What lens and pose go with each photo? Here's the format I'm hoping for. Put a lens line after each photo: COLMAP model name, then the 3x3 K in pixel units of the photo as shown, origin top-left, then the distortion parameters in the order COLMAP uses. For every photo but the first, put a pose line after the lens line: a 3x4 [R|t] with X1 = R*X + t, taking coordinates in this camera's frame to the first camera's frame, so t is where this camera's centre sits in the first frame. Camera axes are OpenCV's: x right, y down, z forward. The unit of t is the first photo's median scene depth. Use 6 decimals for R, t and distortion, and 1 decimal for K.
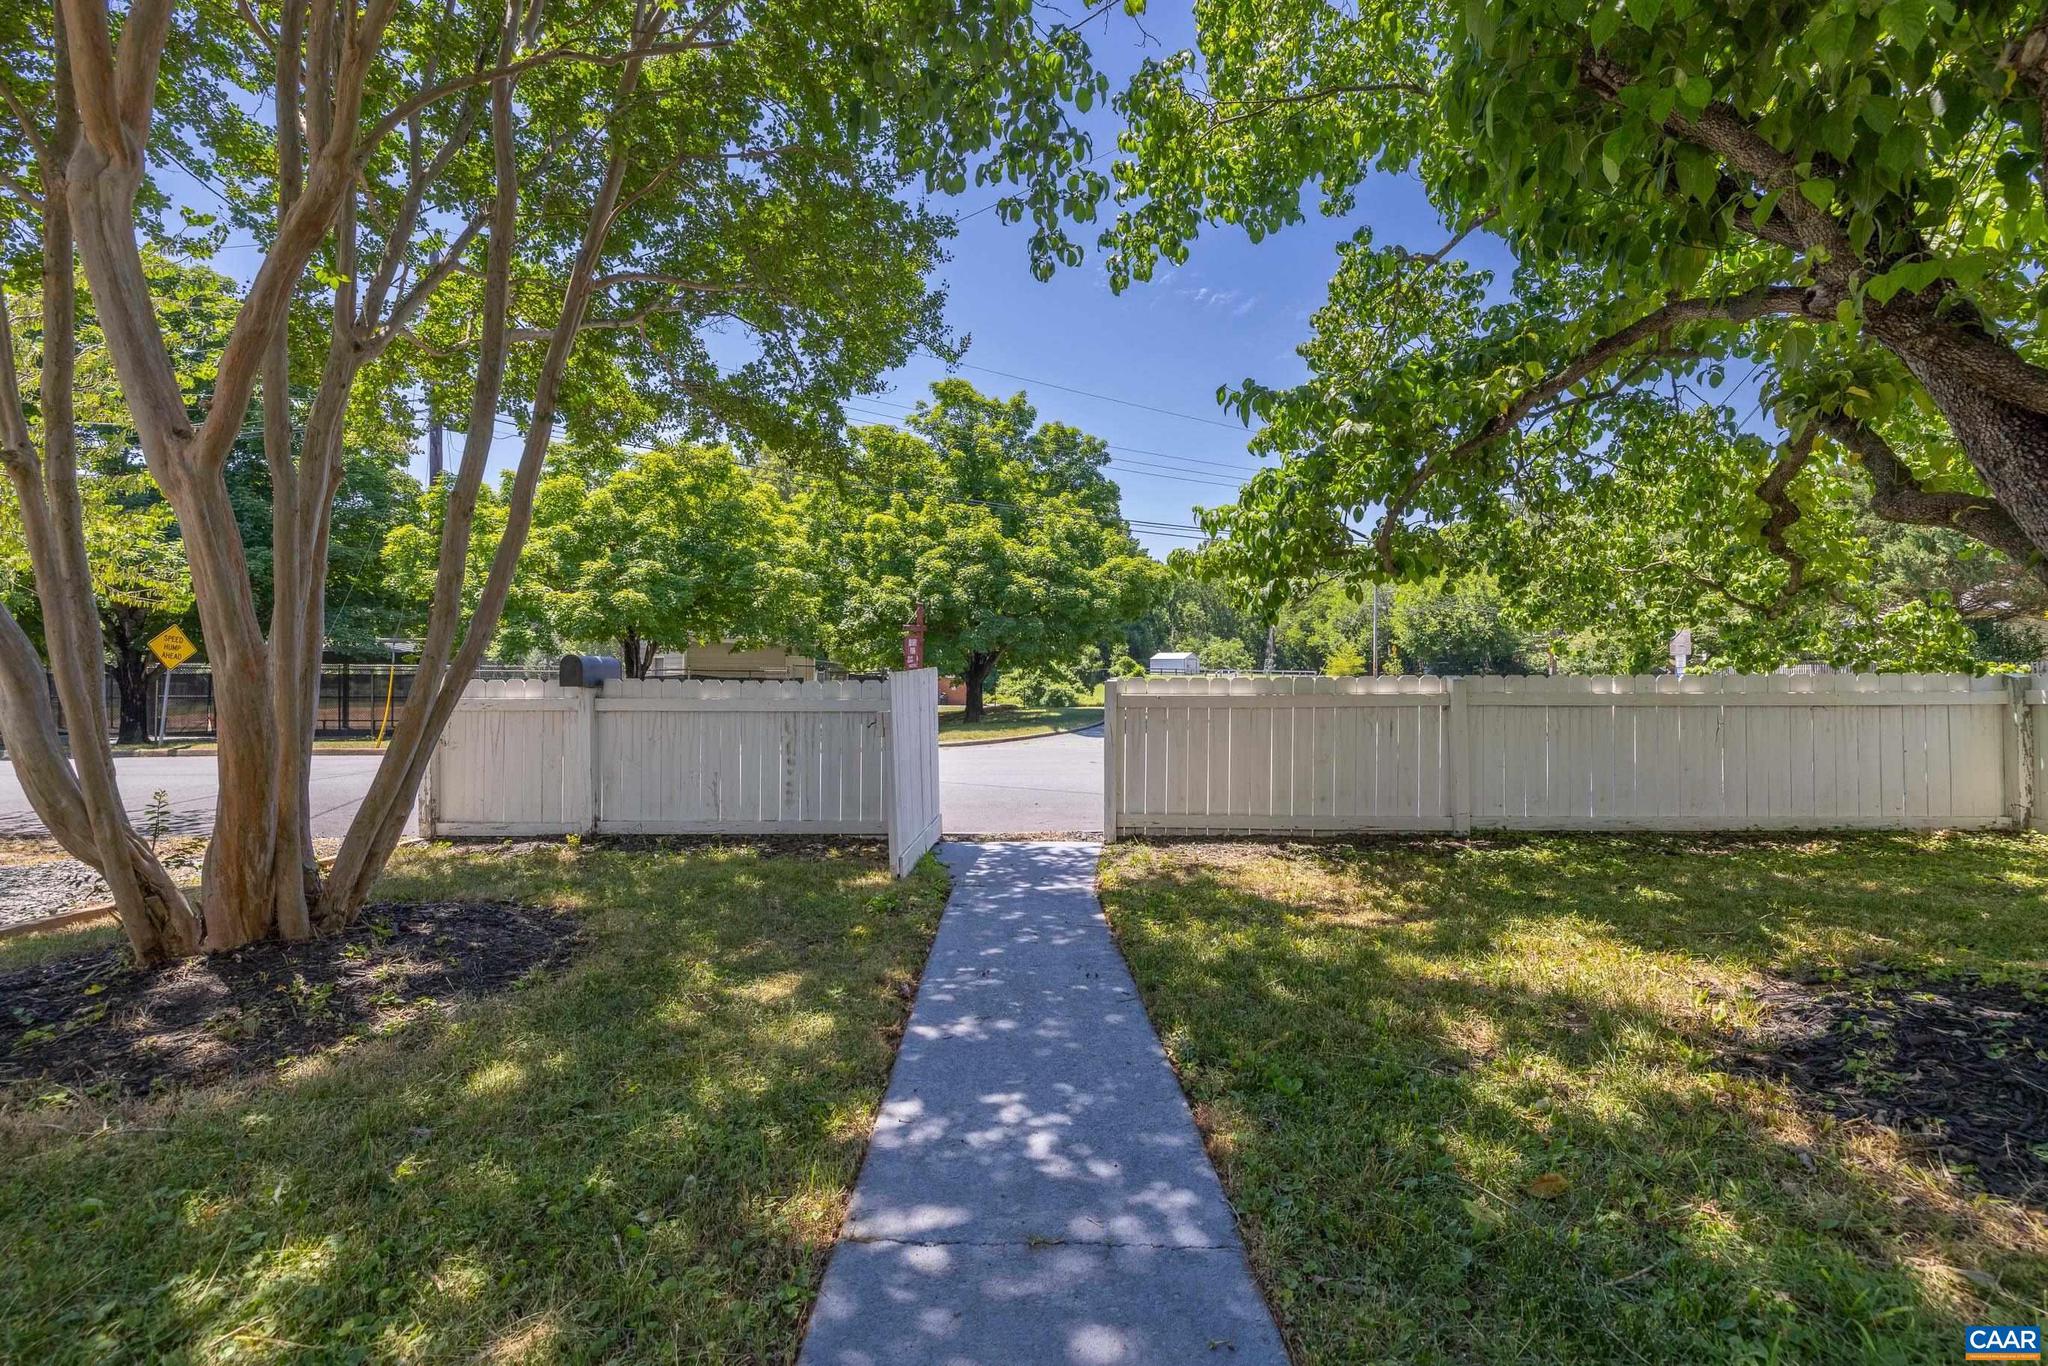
lens RADIAL K [[858.8, 0, 1022.4], [0, 858.8, 685.4], [0, 0, 1]] dist [0.003483, 0.001006]
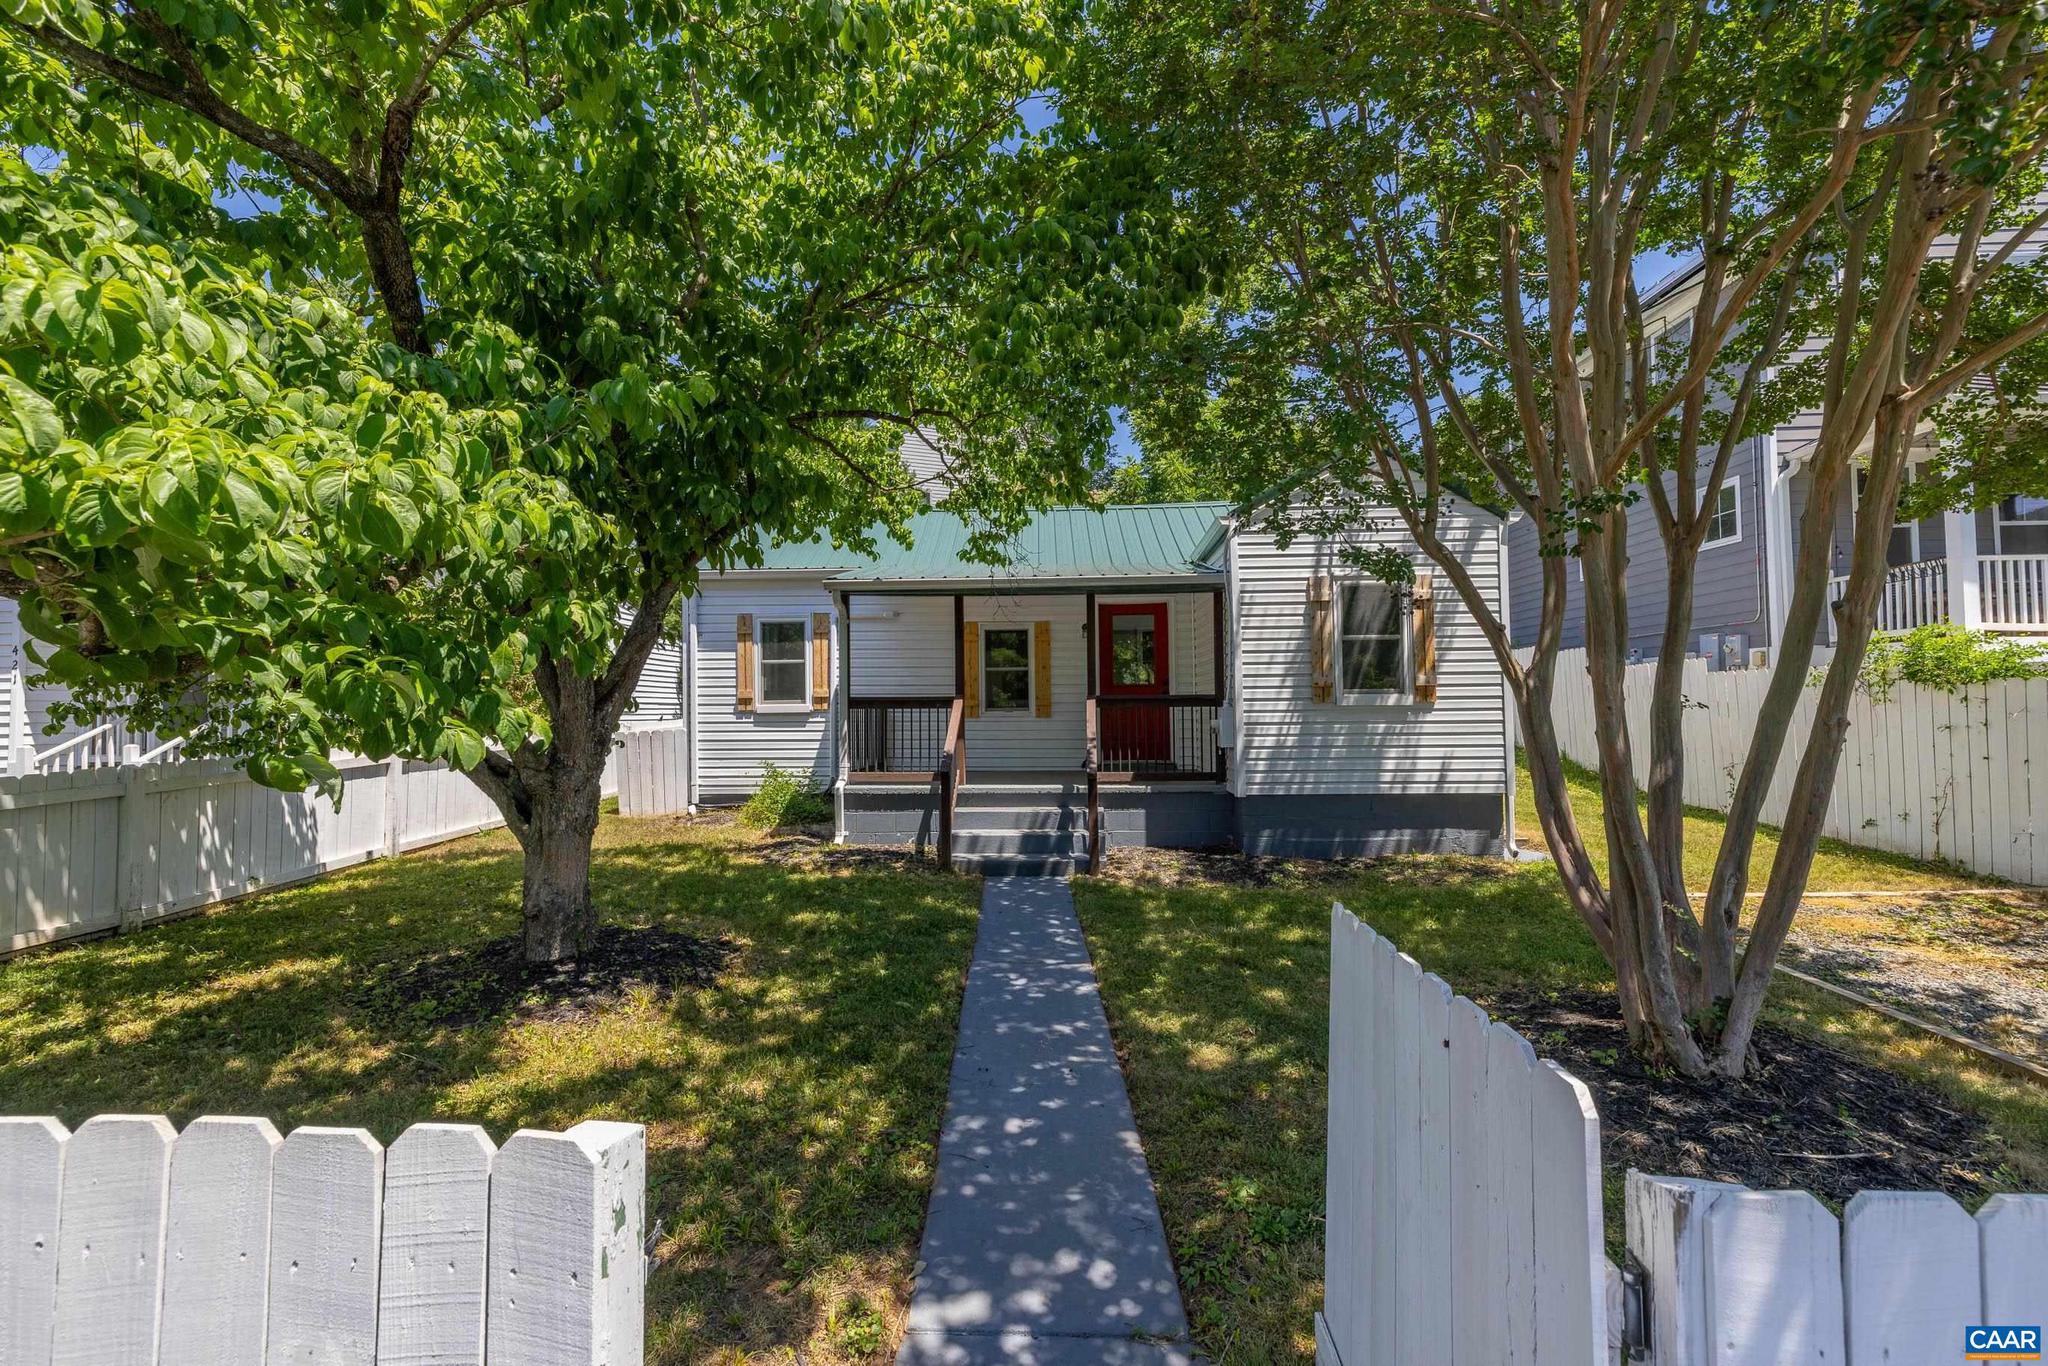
lens RADIAL K [[885.2, 0, 1015.4], [0, 885.2, 671.9], [0, 0, 1]] dist [0.000016, 0.000121]
pose [[-0.999957, 0.009291, 0.000434, 0.006859], [0.009269, 0.999277, -0.036873, -0.099487], [-0.000776, -0.036867, -0.999320, 1.215239]]
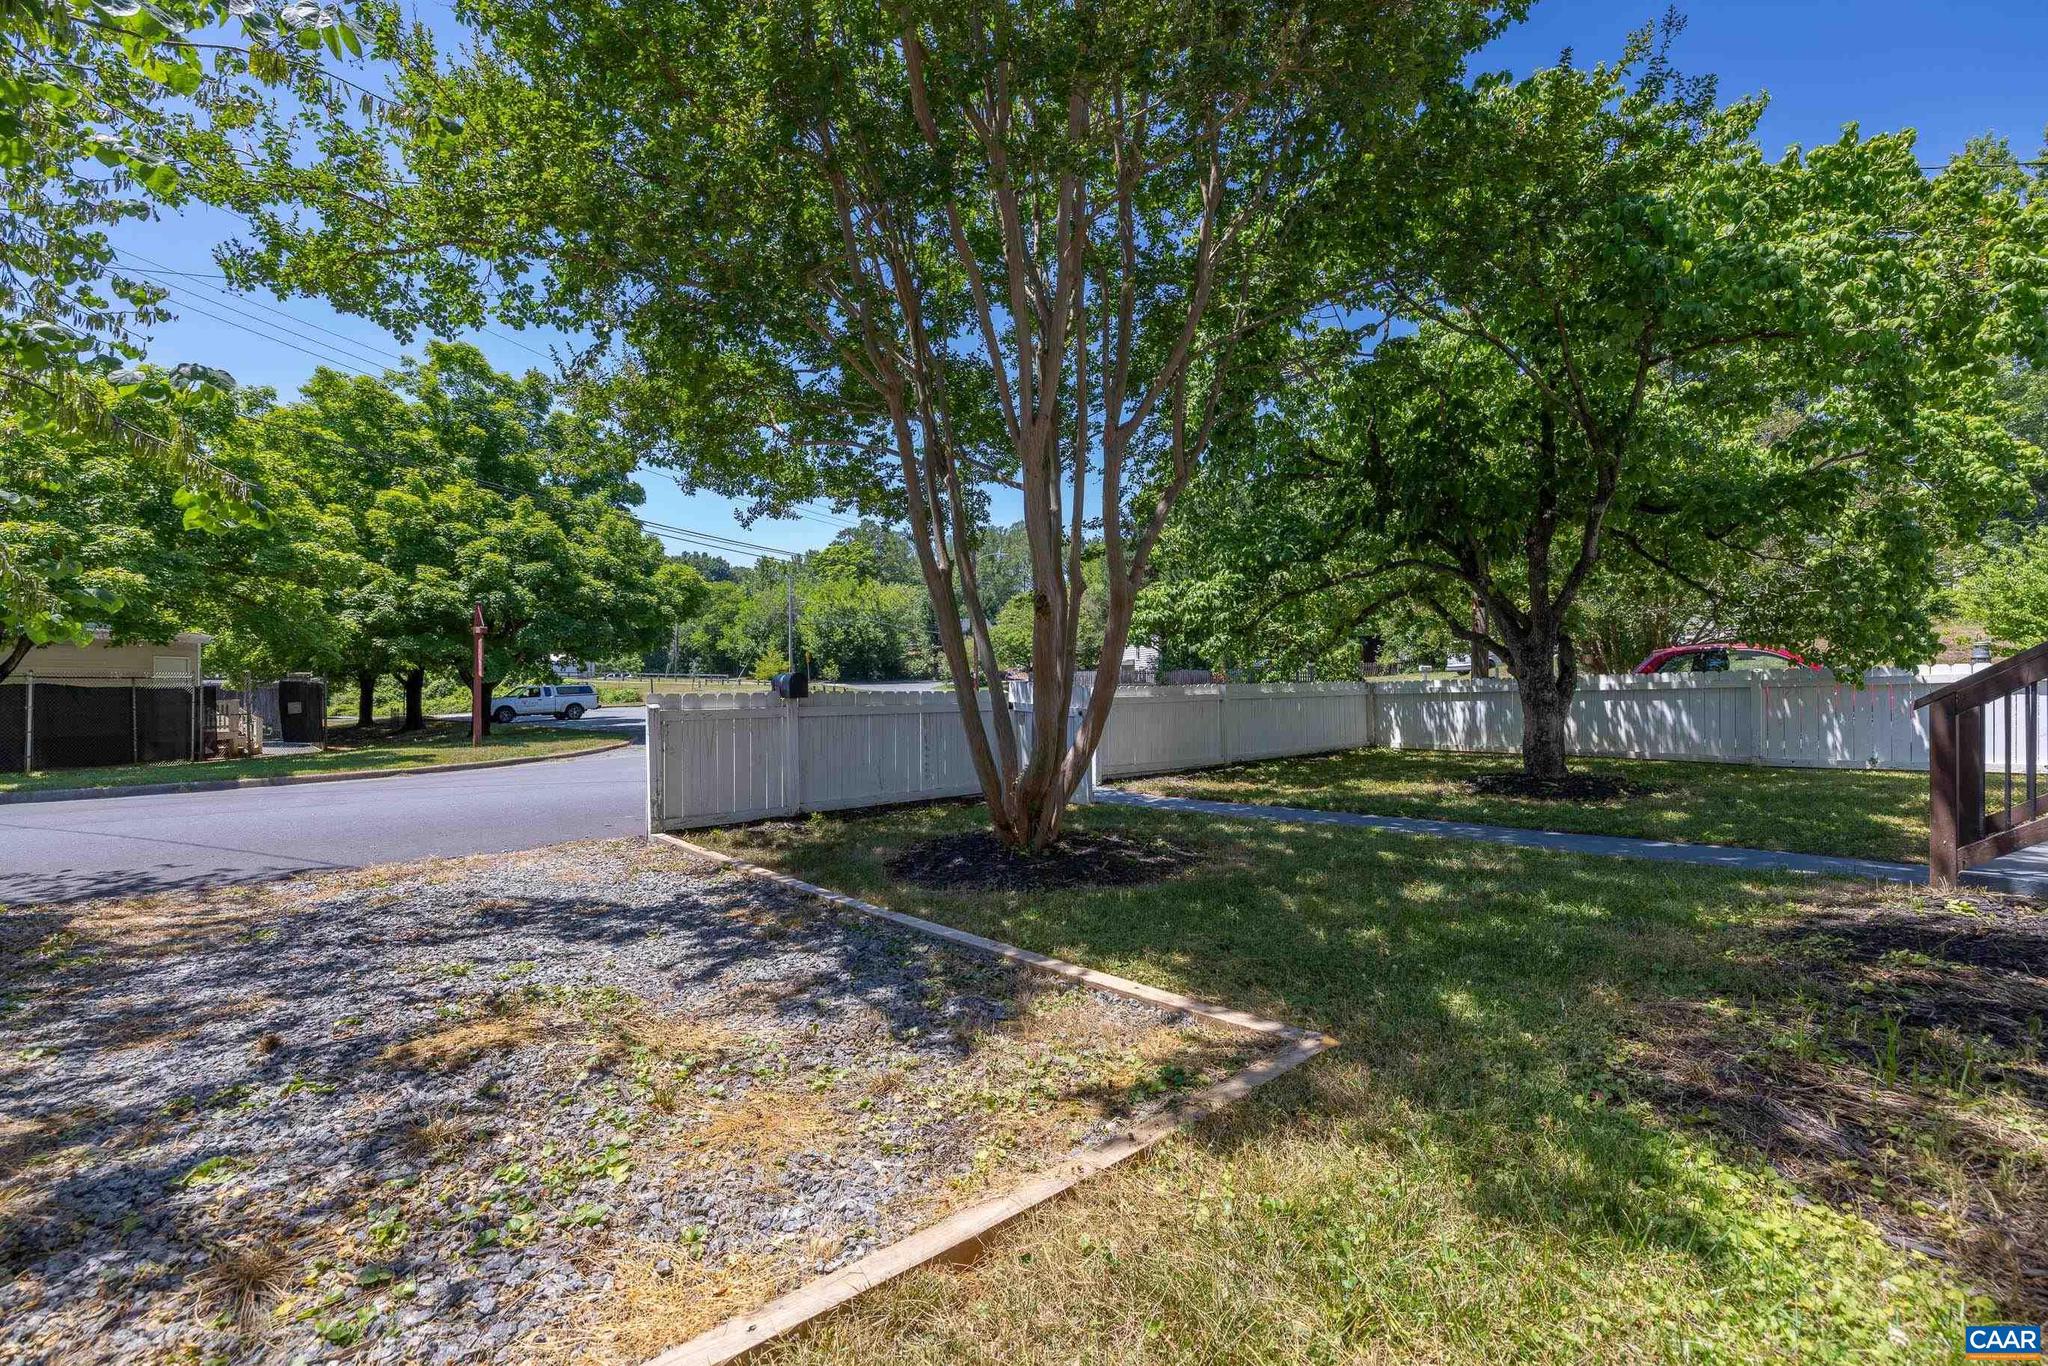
lens RADIAL K [[858.8, 0, 1022.4], [0, 858.8, 685.4], [0, 0, 1]] dist [0.003483, 0.001006]
pose [[0.751597, -0.007440, 0.659580, -1.078064], [0.009030, 0.999959, 0.000990, -0.013712], [-0.659560, 0.005212, 0.751634, -0.168604]]
